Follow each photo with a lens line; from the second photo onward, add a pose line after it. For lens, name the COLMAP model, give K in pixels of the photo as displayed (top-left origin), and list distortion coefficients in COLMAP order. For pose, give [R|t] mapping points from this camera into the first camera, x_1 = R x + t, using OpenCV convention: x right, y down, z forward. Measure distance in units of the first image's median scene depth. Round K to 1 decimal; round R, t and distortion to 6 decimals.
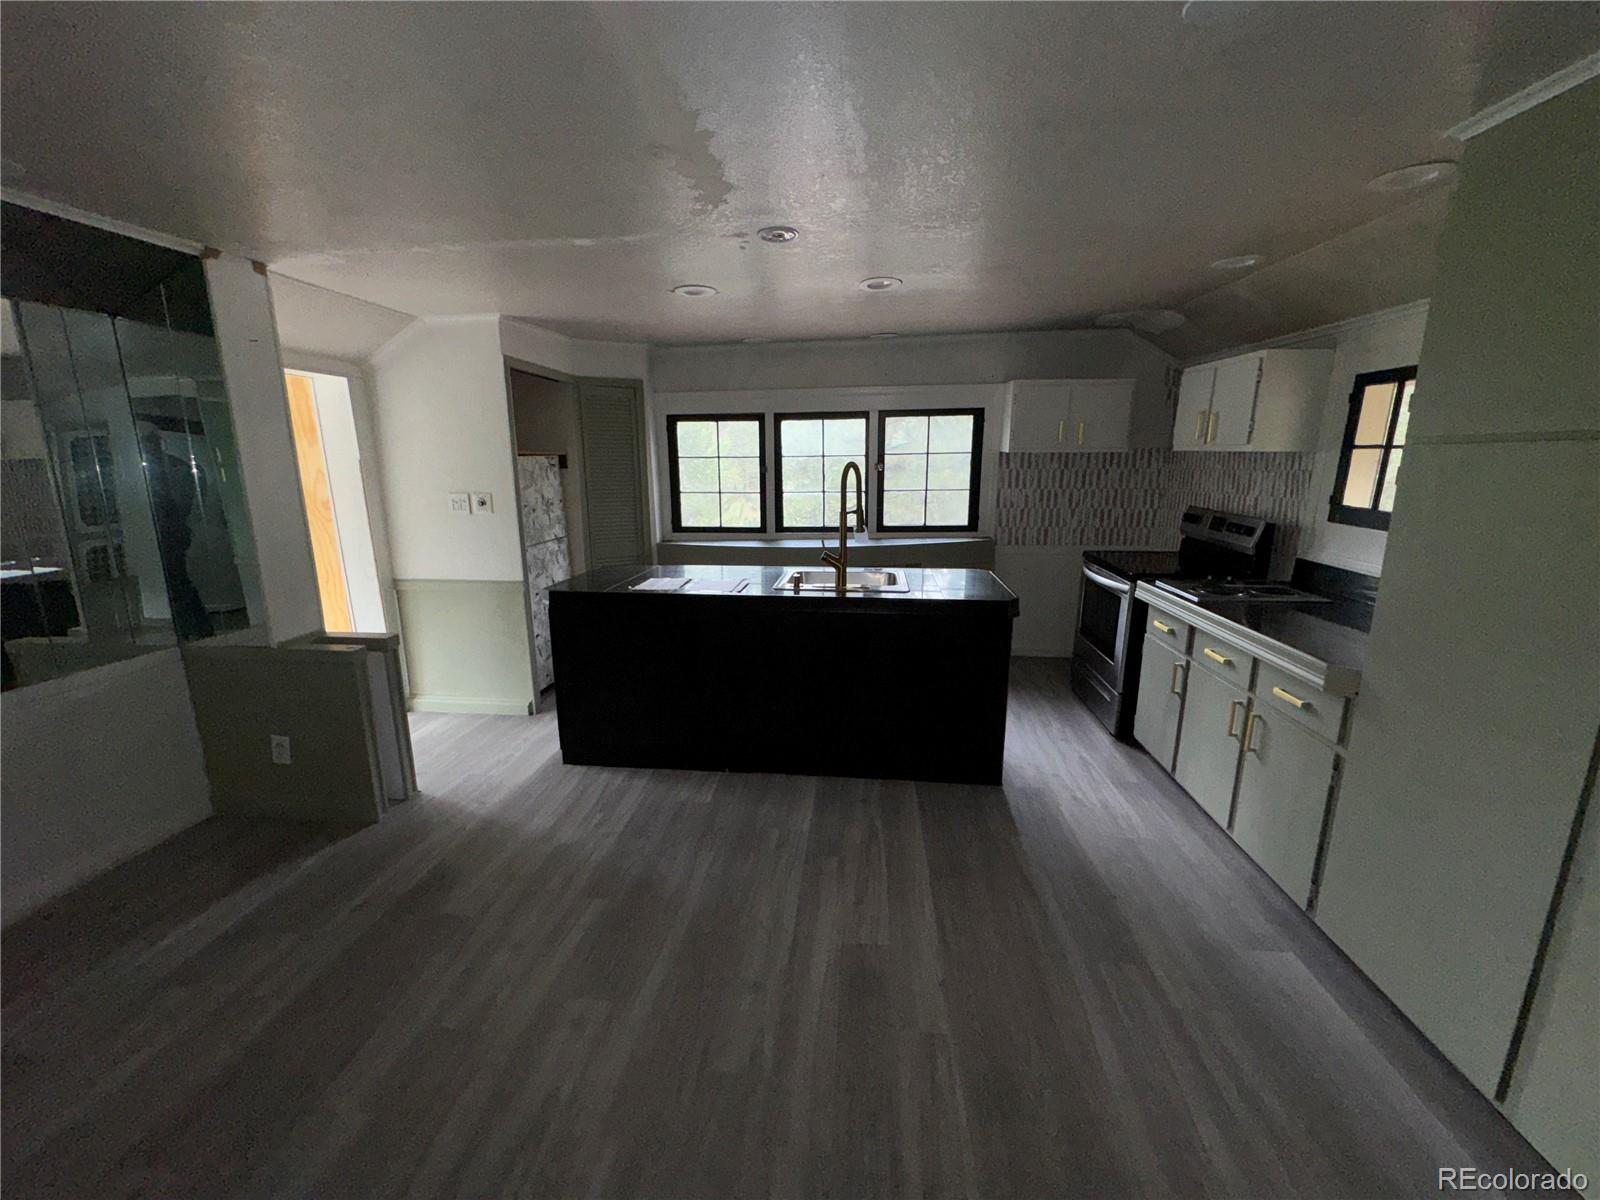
lens RADIAL K [[637.5, 0, 803.7], [0, 637.5, 598.4], [0, 0, 1]] dist [-0.005519, 0.001130]
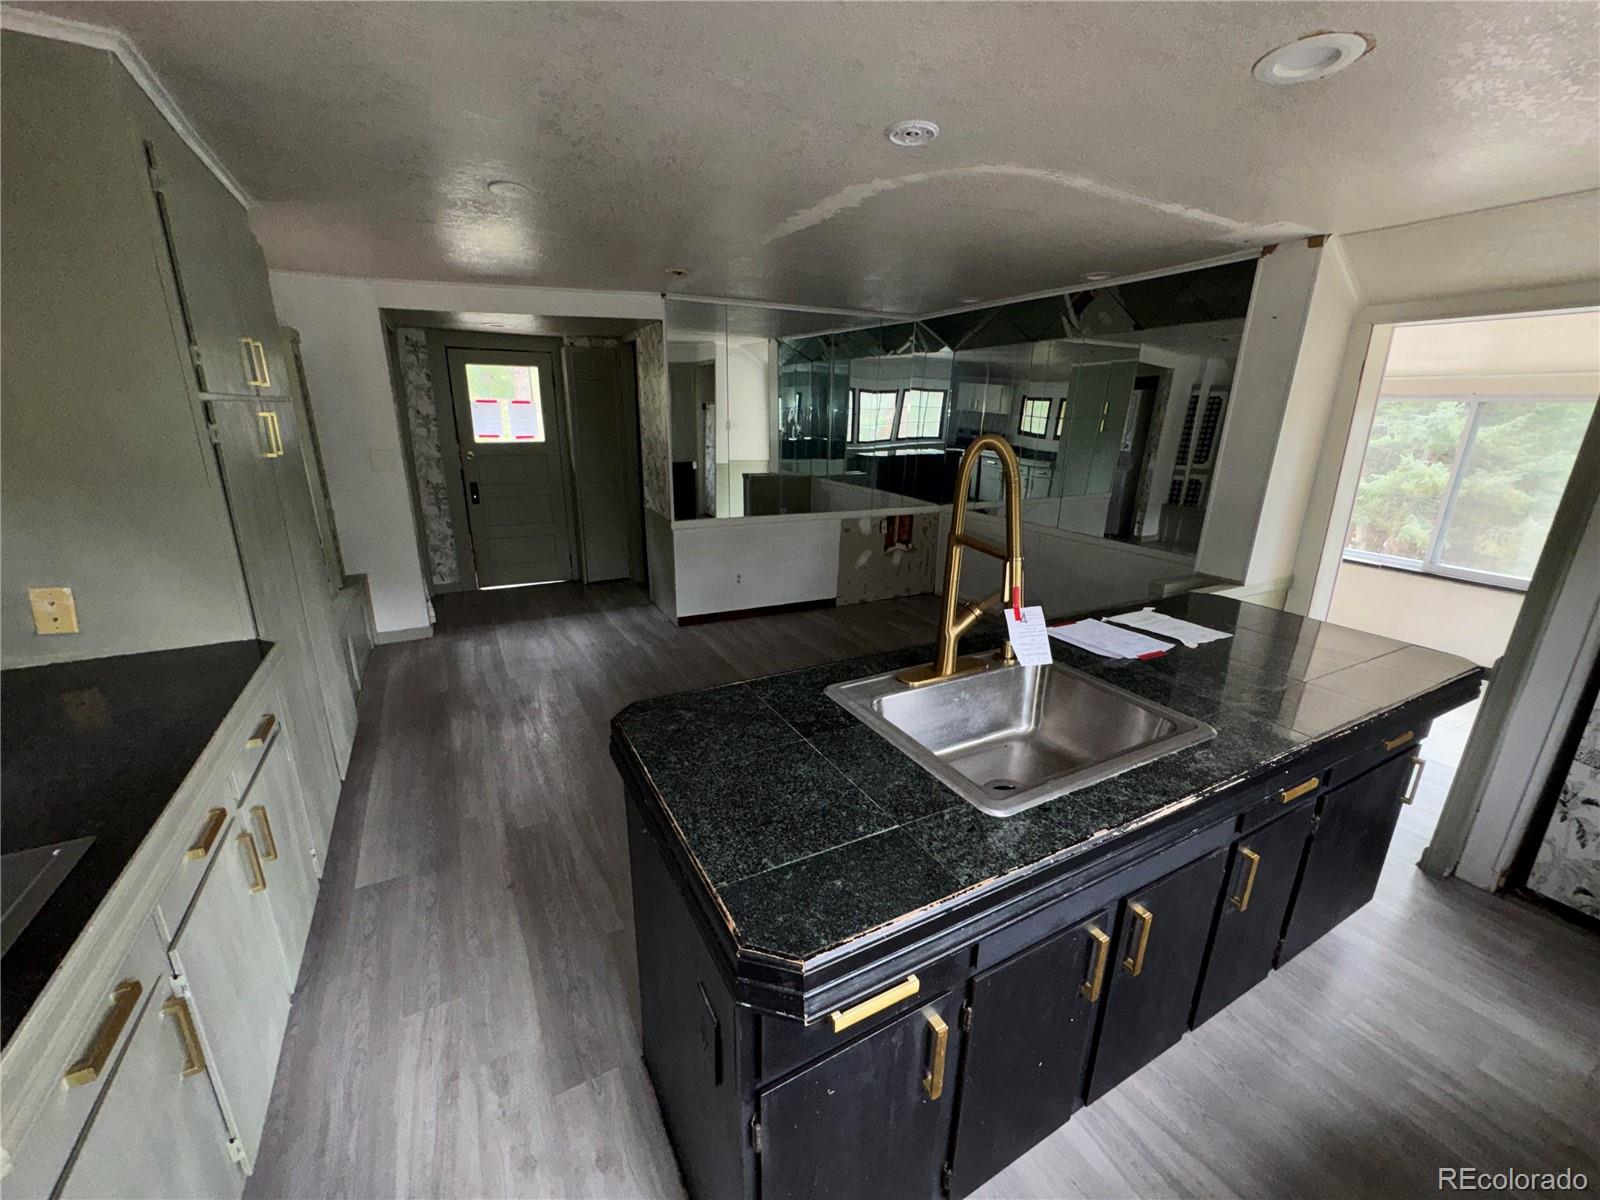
lens RADIAL K [[637.5, 0, 800.6], [0, 637.5, 598.0], [0, 0, 1]] dist [-0.005519, 0.001130]
pose [[-0.824645, 0.150090, -0.545374, 0.421452], [-0.132267, 0.886260, 0.443901, -0.280738], [0.549969, 0.438196, -0.710998, 1.243652]]
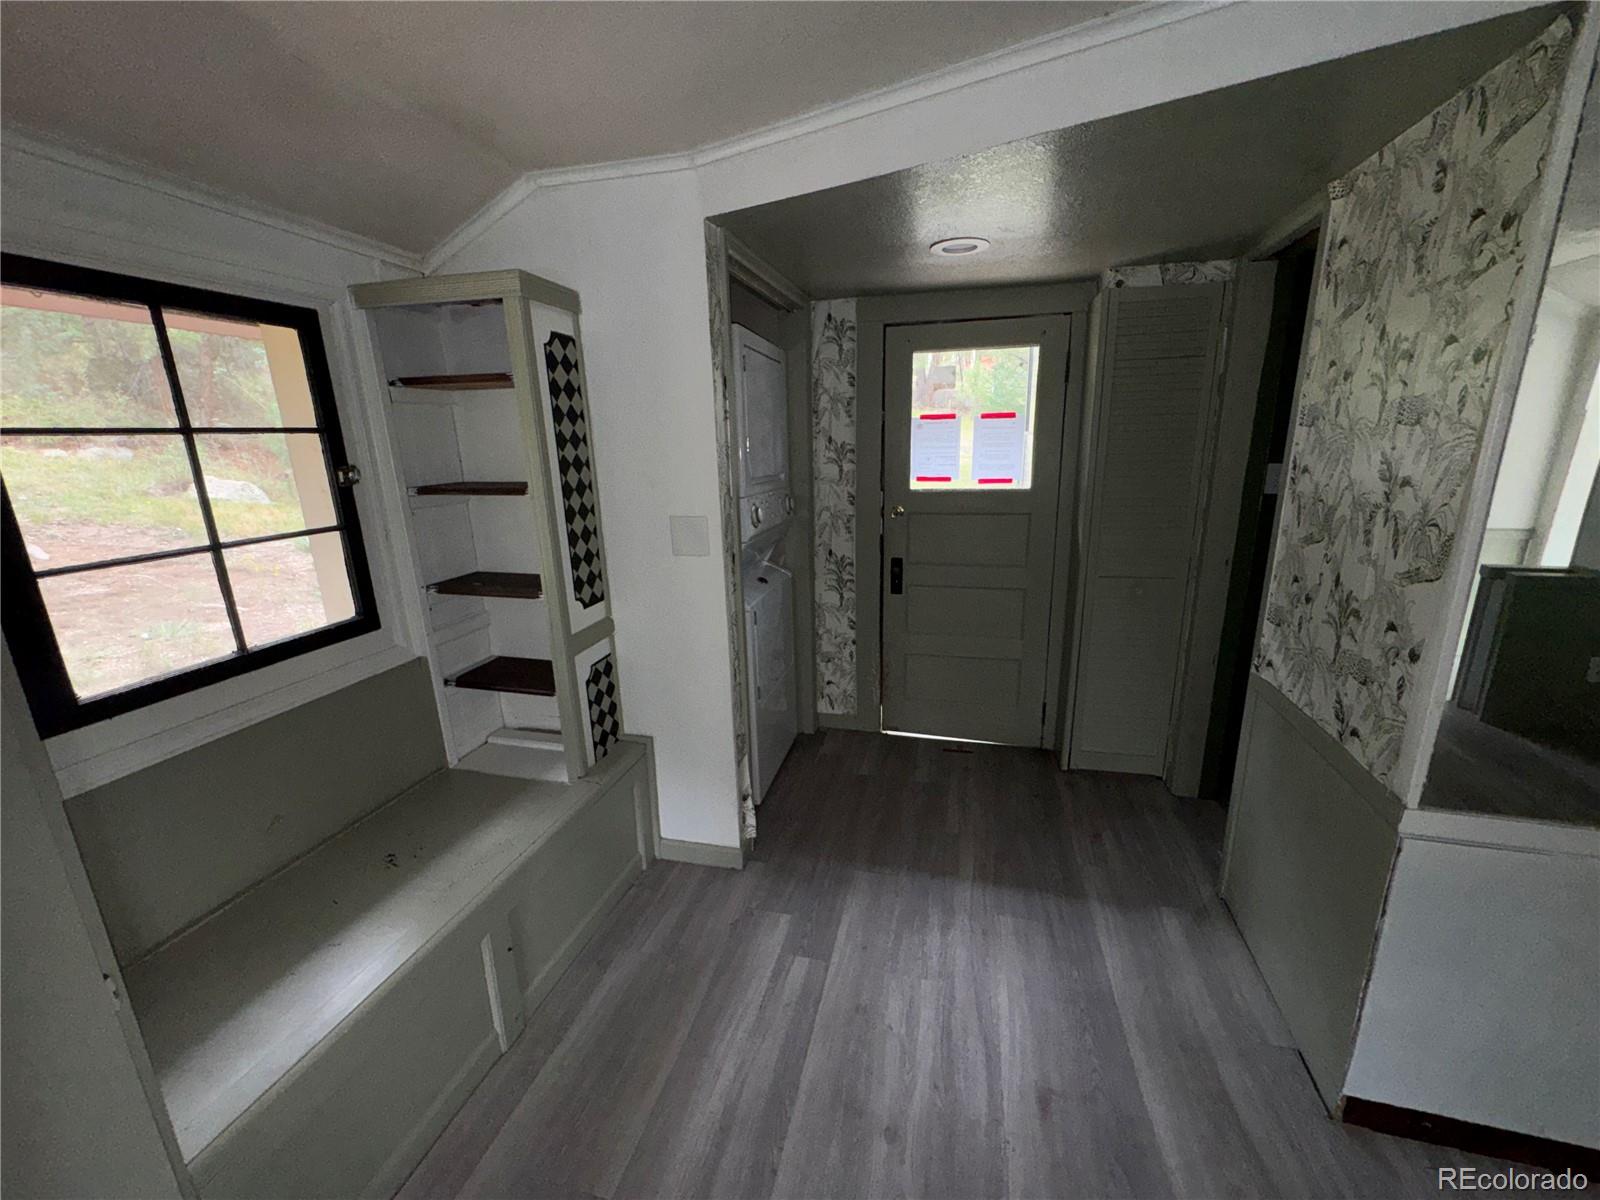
lens RADIAL K [[637.5, 0, 801.8], [0, 637.5, 598.7], [0, 0, 1]] dist [-0.005519, 0.001130]
pose [[-0.989009, -0.013237, 0.147260, 0.165896], [0.053666, 0.895924, 0.440955, -0.067266], [-0.137770, 0.444011, -0.885366, 0.329999]]
